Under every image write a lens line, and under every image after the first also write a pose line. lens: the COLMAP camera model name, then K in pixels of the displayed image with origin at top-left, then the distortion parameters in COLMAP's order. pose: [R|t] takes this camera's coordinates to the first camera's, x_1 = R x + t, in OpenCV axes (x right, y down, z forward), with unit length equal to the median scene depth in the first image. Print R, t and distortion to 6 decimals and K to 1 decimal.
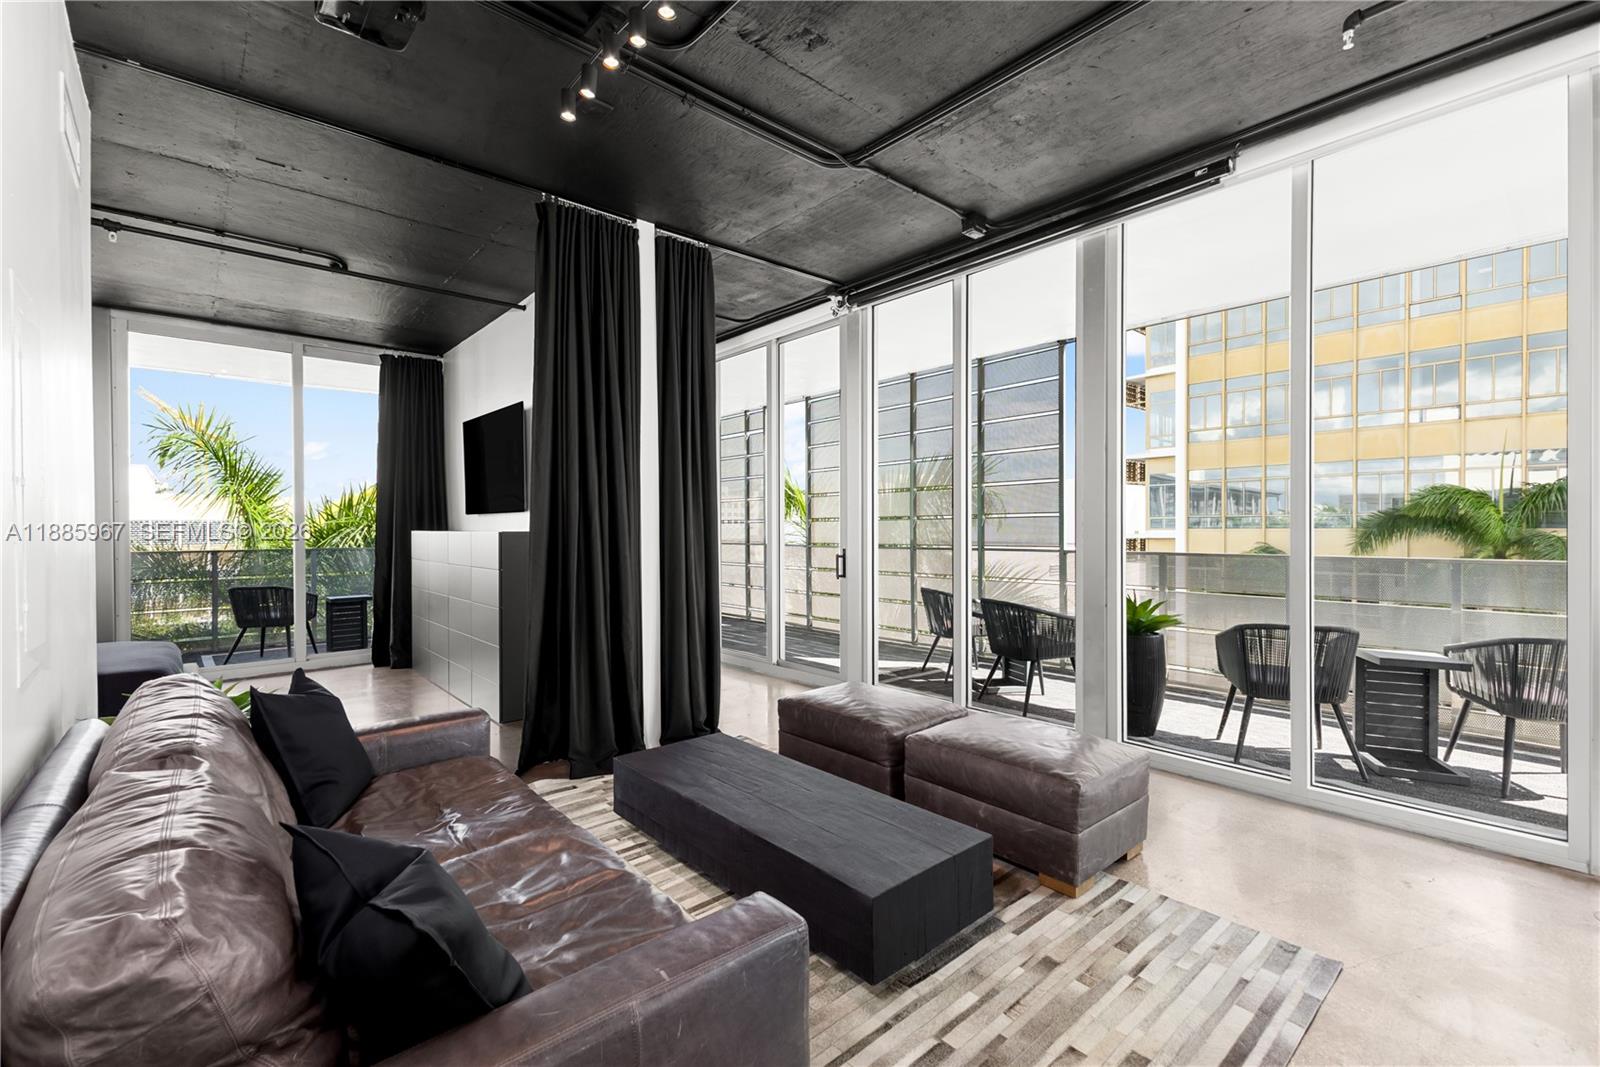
lens RADIAL K [[701.6, 0, 805.7], [0, 701.6, 530.2], [0, 0, 1]] dist [0.006686, -0.000430]
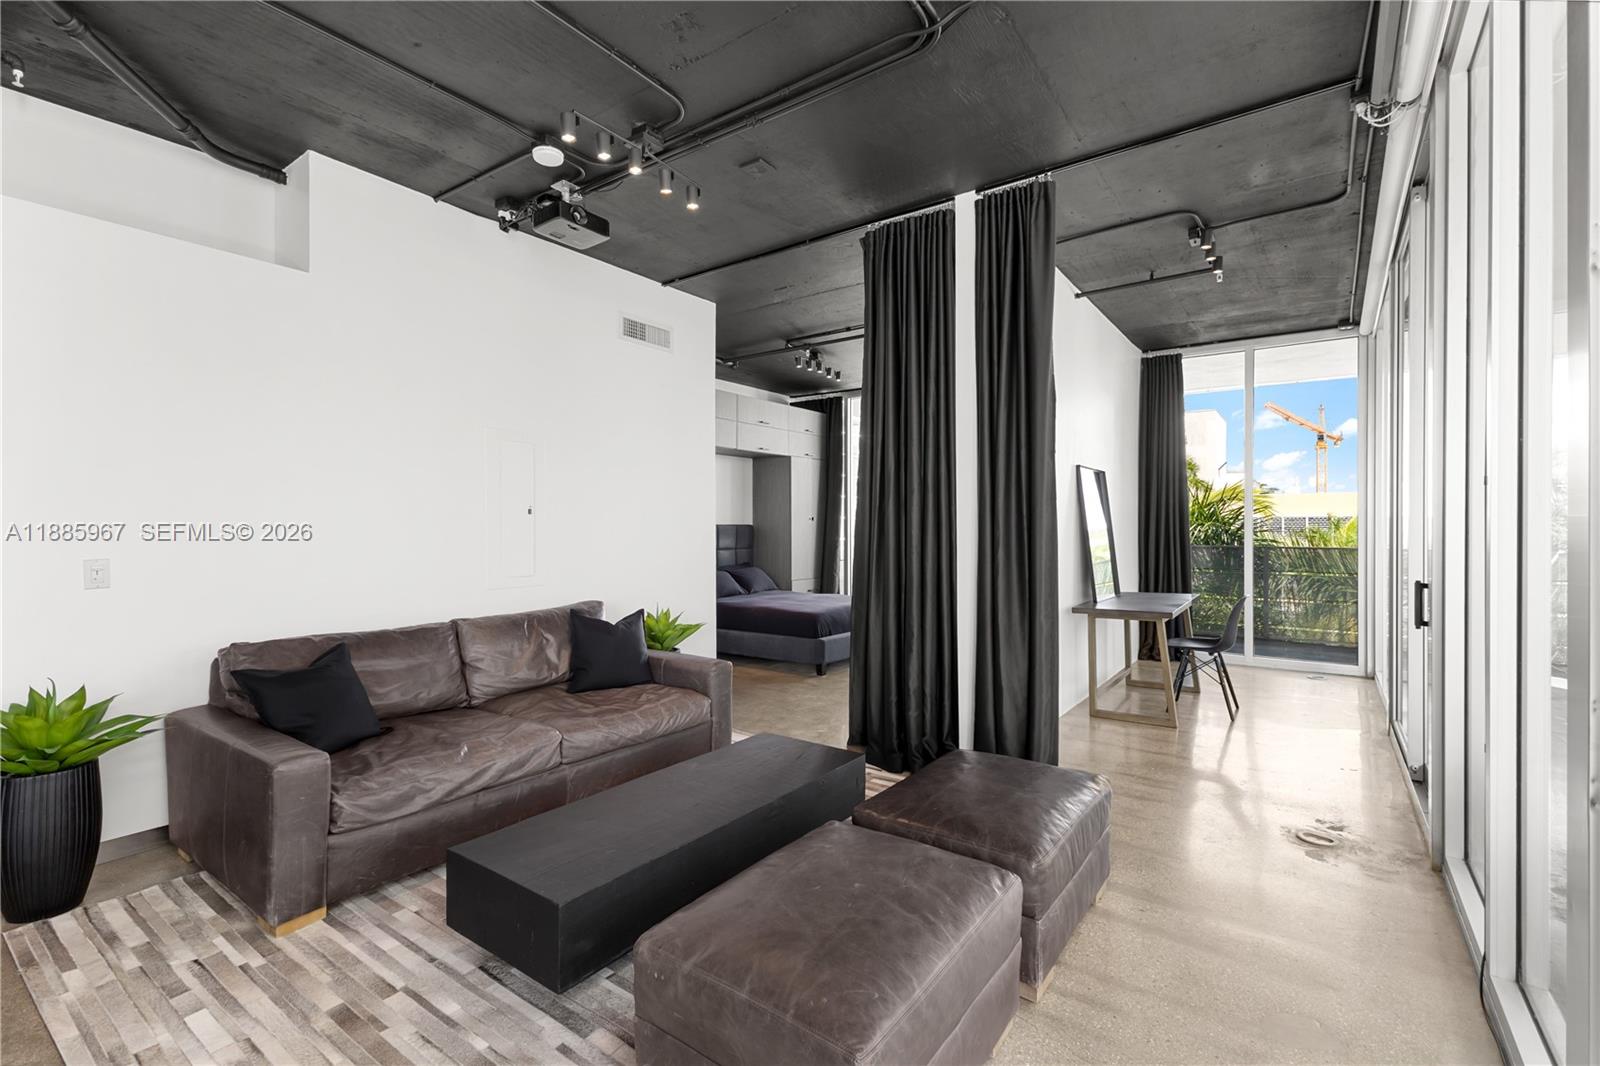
lens RADIAL K [[688.4, 0, 799.8], [0, 688.4, 523.6], [0, 0, 1]] dist [0.000428, -0.001026]
pose [[0.209094, 0.002011, -0.977894, 0.374611], [-0.004578, 0.999989, 0.001077, -0.005483], [0.977885, 0.004252, 0.209101, 0.374141]]
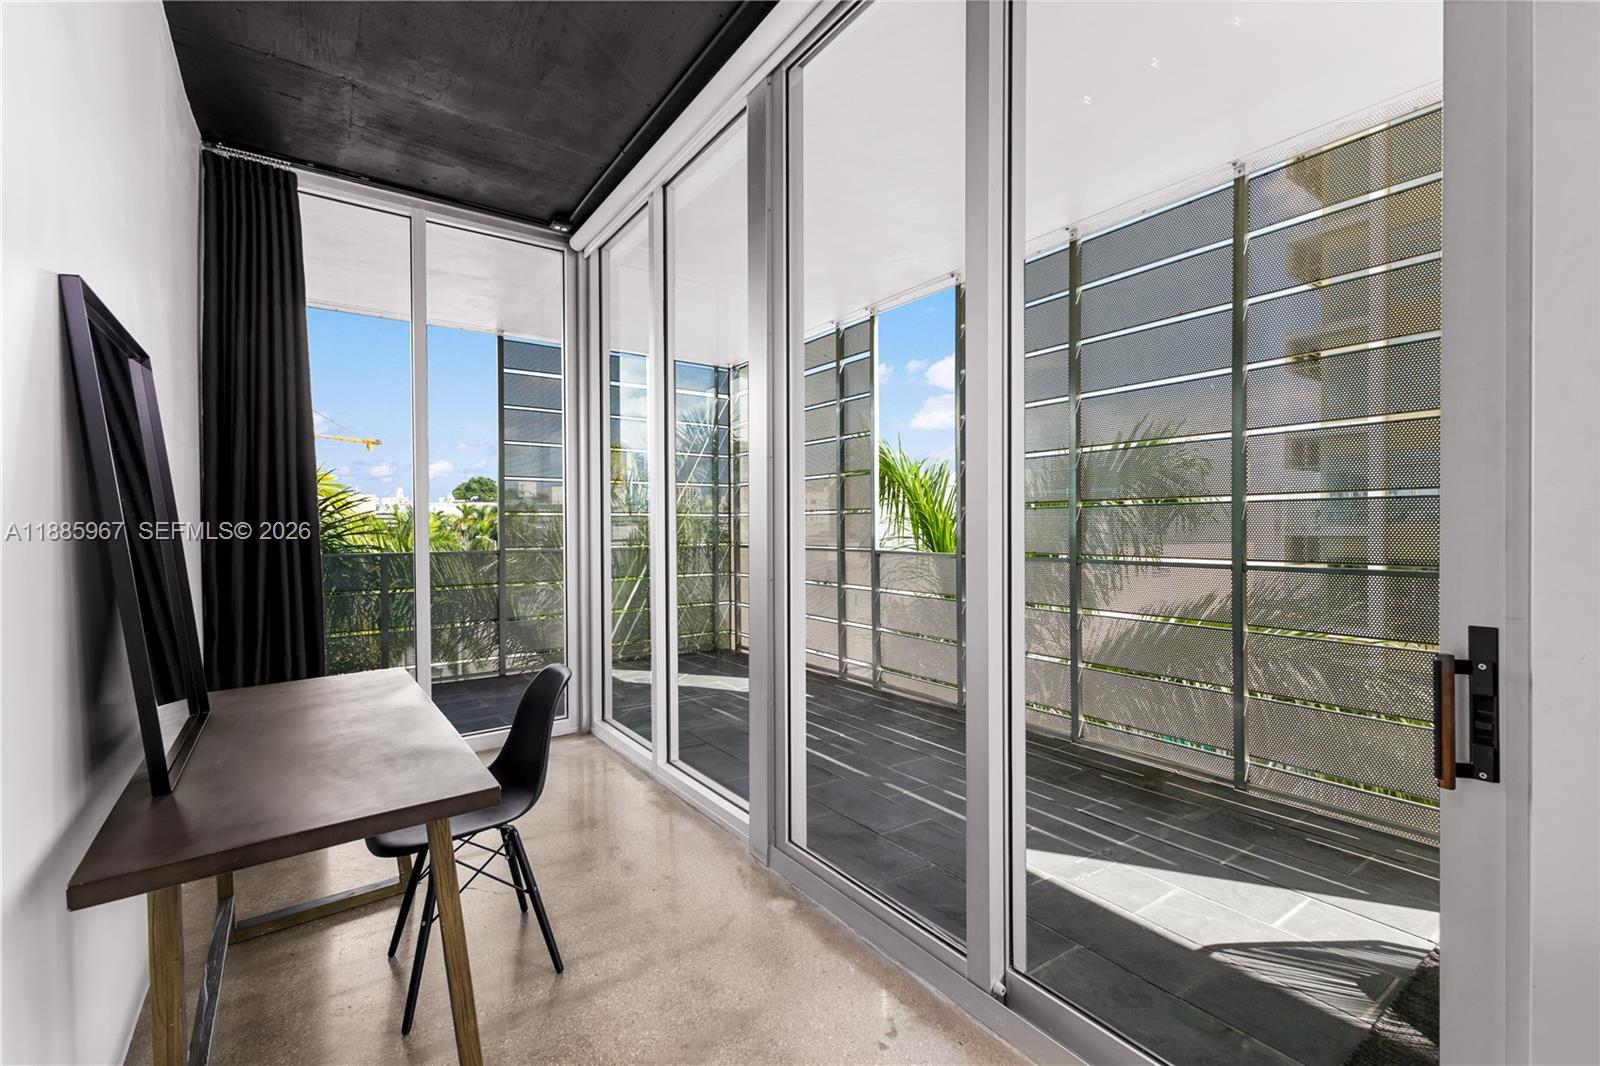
lens RADIAL K [[688.4, 0, 799.8], [0, 688.4, 523.6], [0, 0, 1]] dist [0.000428, -0.001026]
pose [[0.994314, 0.005275, -0.106354, -0.089812], [-0.004999, 0.999983, 0.002866, -0.005128], [0.106368, -0.002318, 0.994324, 0.680635]]
